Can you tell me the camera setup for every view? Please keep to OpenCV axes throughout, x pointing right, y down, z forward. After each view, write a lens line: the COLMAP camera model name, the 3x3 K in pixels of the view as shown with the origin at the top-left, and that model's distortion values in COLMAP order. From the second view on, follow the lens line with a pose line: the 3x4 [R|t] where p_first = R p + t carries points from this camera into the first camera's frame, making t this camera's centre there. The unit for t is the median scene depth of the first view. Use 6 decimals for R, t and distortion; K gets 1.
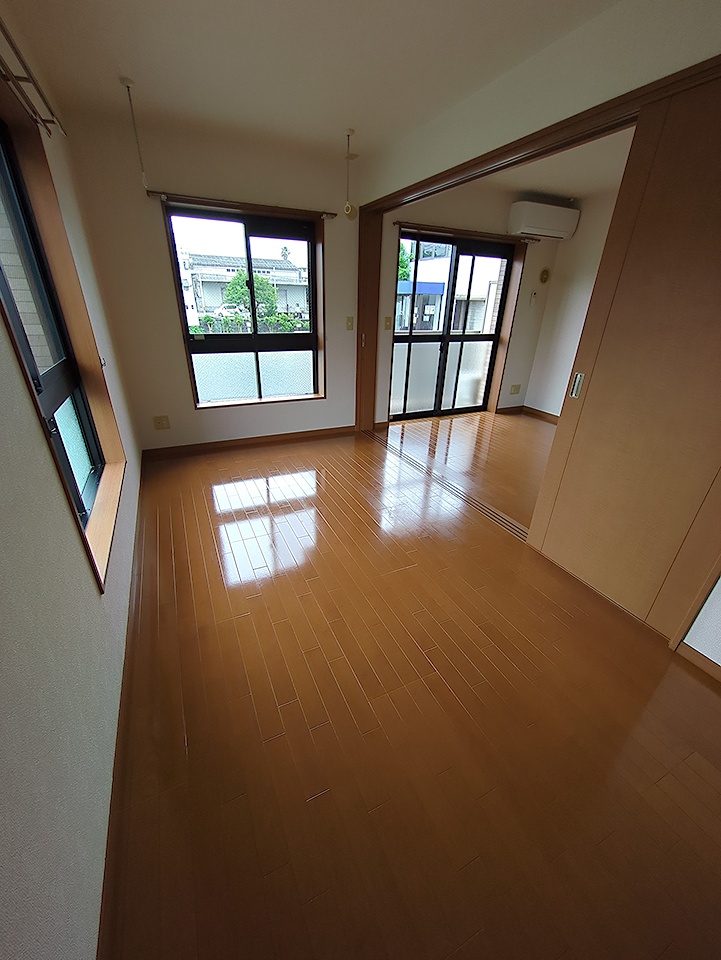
lens RADIAL K [[377.4, 0, 357.8], [0, 377.4, 477.7], [0, 0, 1]] dist [-0.003144, 0.000267]
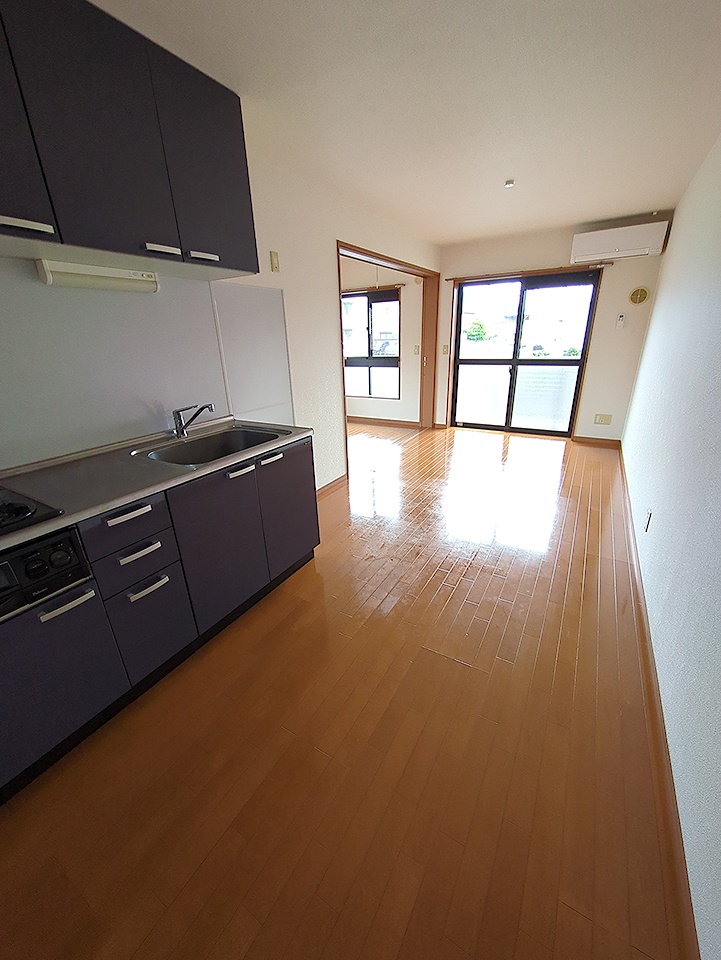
lens RADIAL K [[377.4, 0, 362.6], [0, 377.4, 476.6], [0, 0, 1]] dist [-0.003144, 0.000267]
pose [[0.551899, 0.250507, -0.795395, 1.068468], [-0.316288, 0.945426, 0.078297, 0.007269], [0.771601, 0.208362, 0.601013, 0.054869]]
